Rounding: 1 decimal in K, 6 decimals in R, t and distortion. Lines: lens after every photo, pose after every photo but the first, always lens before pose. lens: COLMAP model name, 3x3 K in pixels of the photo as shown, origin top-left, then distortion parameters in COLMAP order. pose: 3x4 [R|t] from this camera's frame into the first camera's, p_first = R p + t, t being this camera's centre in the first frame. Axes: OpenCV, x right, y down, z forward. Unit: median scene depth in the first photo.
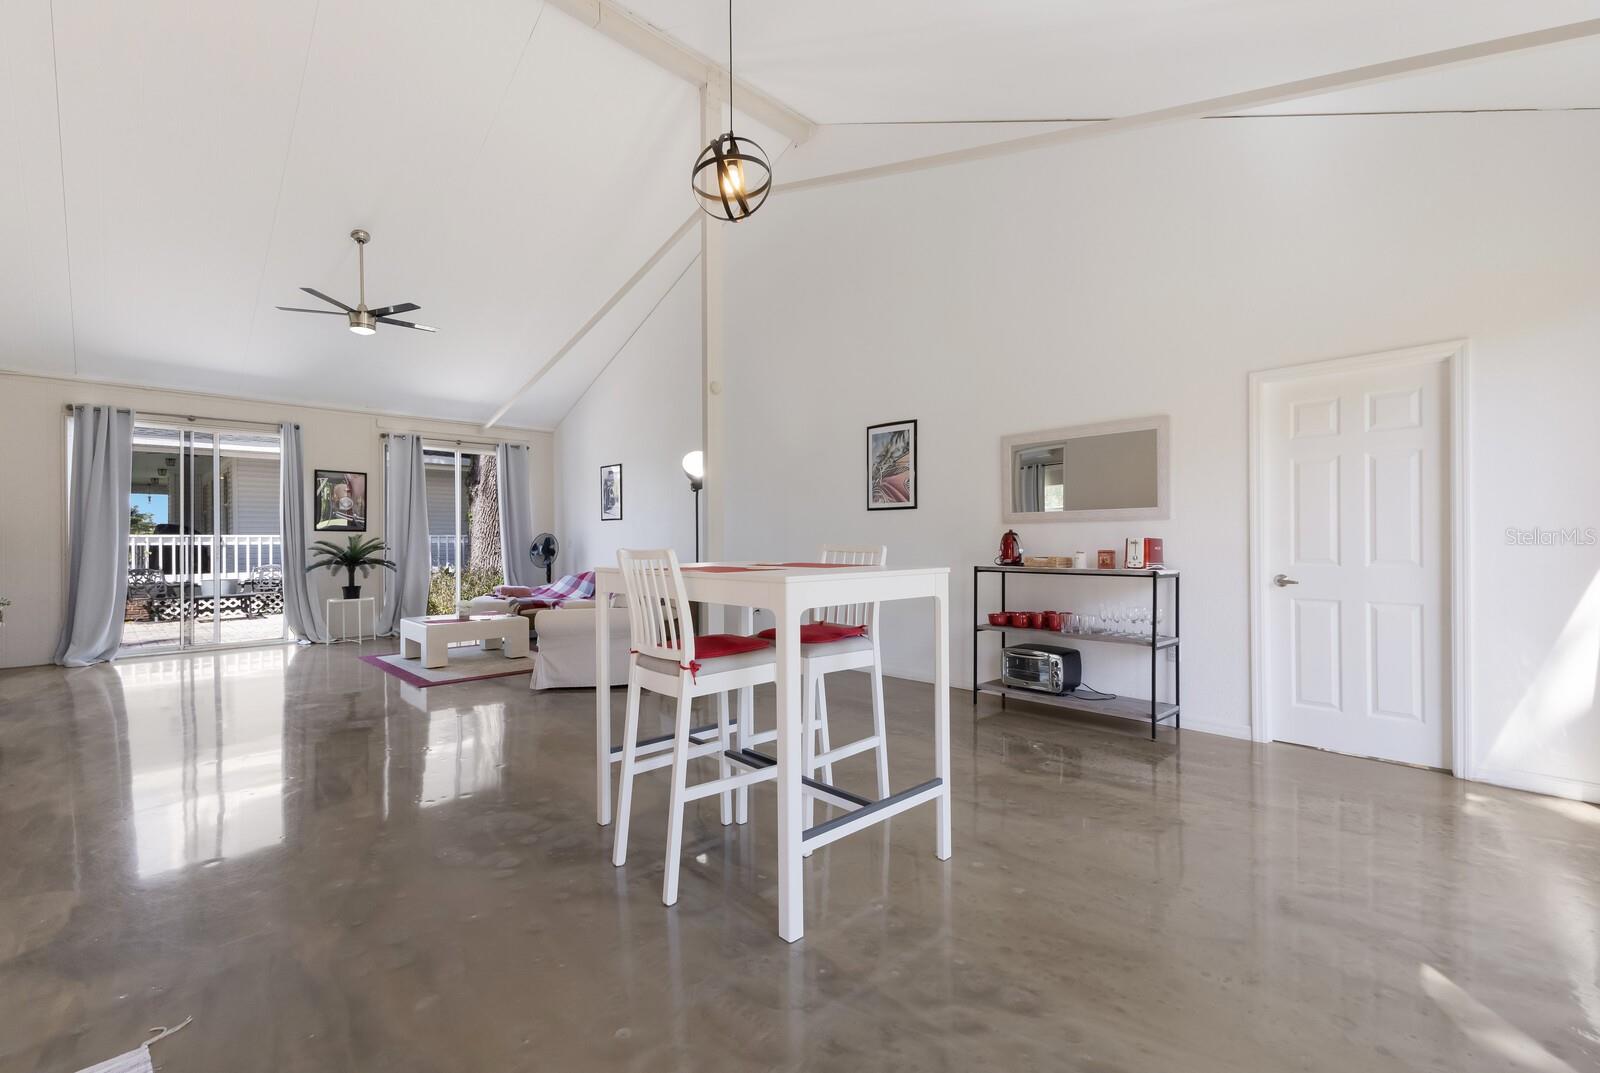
lens RADIAL K [[693.2, 0, 790.2], [0, 693.2, 539.2], [0, 0, 1]] dist [0.024168, -0.000017]
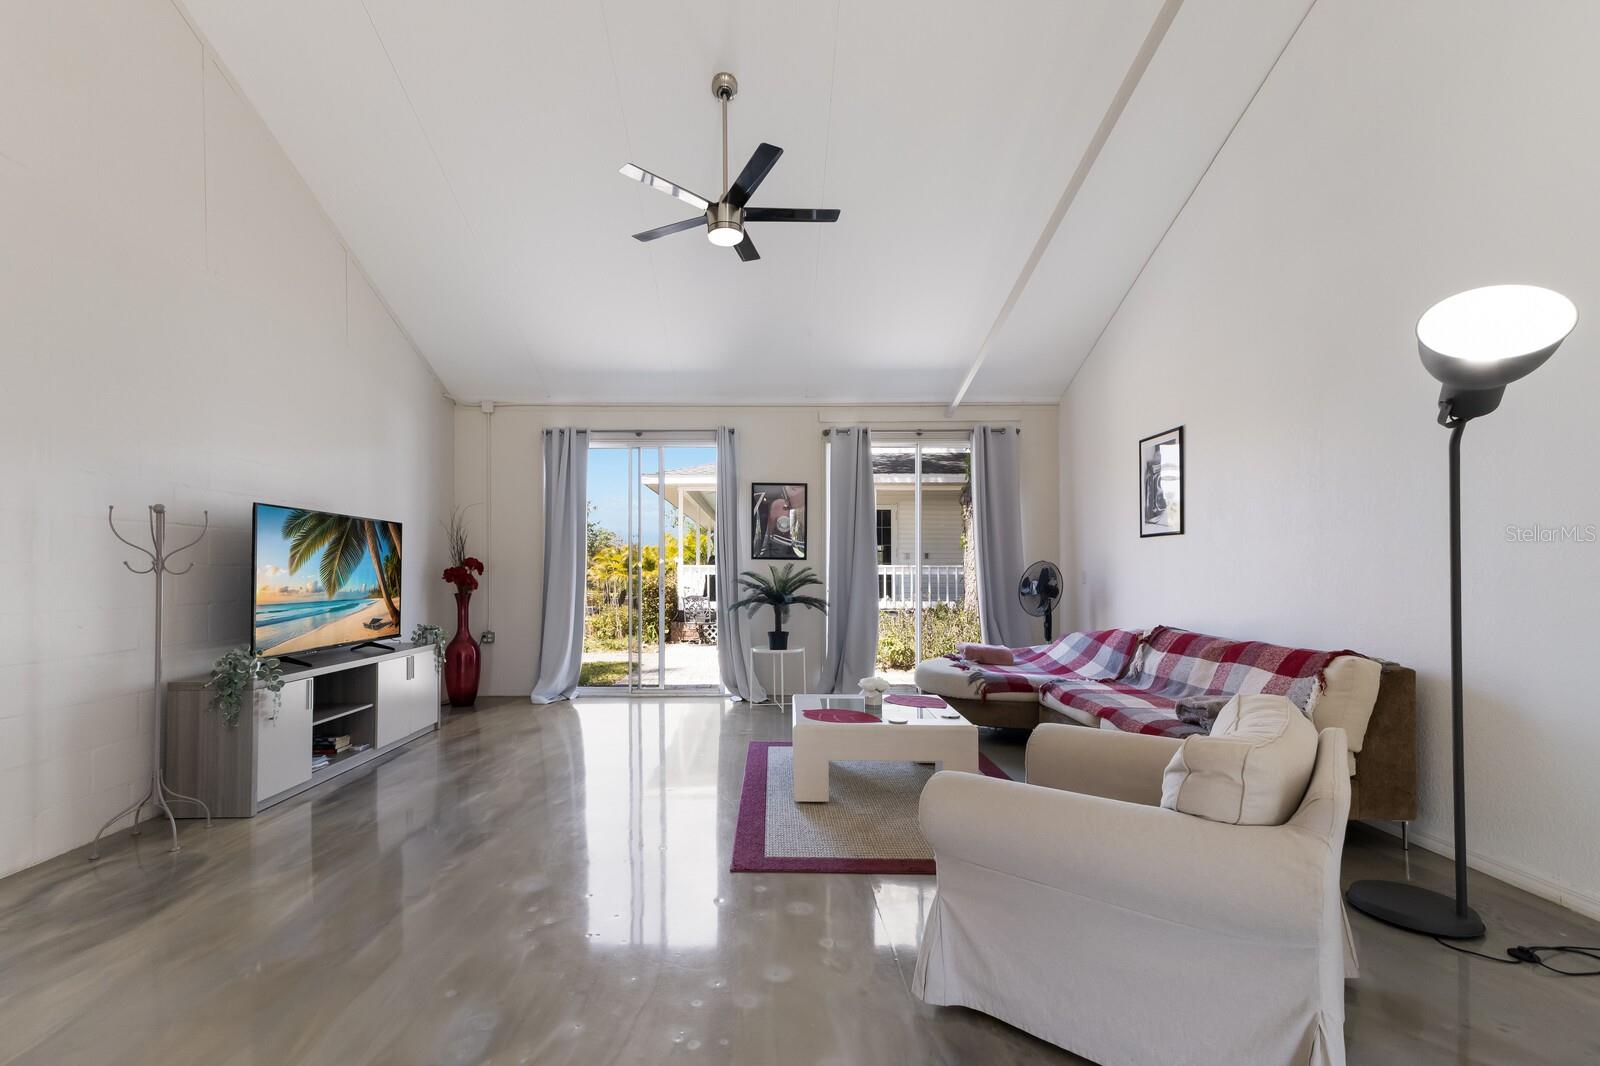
lens RADIAL K [[693.2, 0, 772.8], [0, 693.2, 563.5], [0, 0, 1]] dist [0.024168, -0.000017]
pose [[0.728629, -0.003391, -0.684901, -0.112771], [-0.003555, 0.999956, -0.008733, -0.000031], [0.684900, 0.008798, 0.728584, 0.427284]]
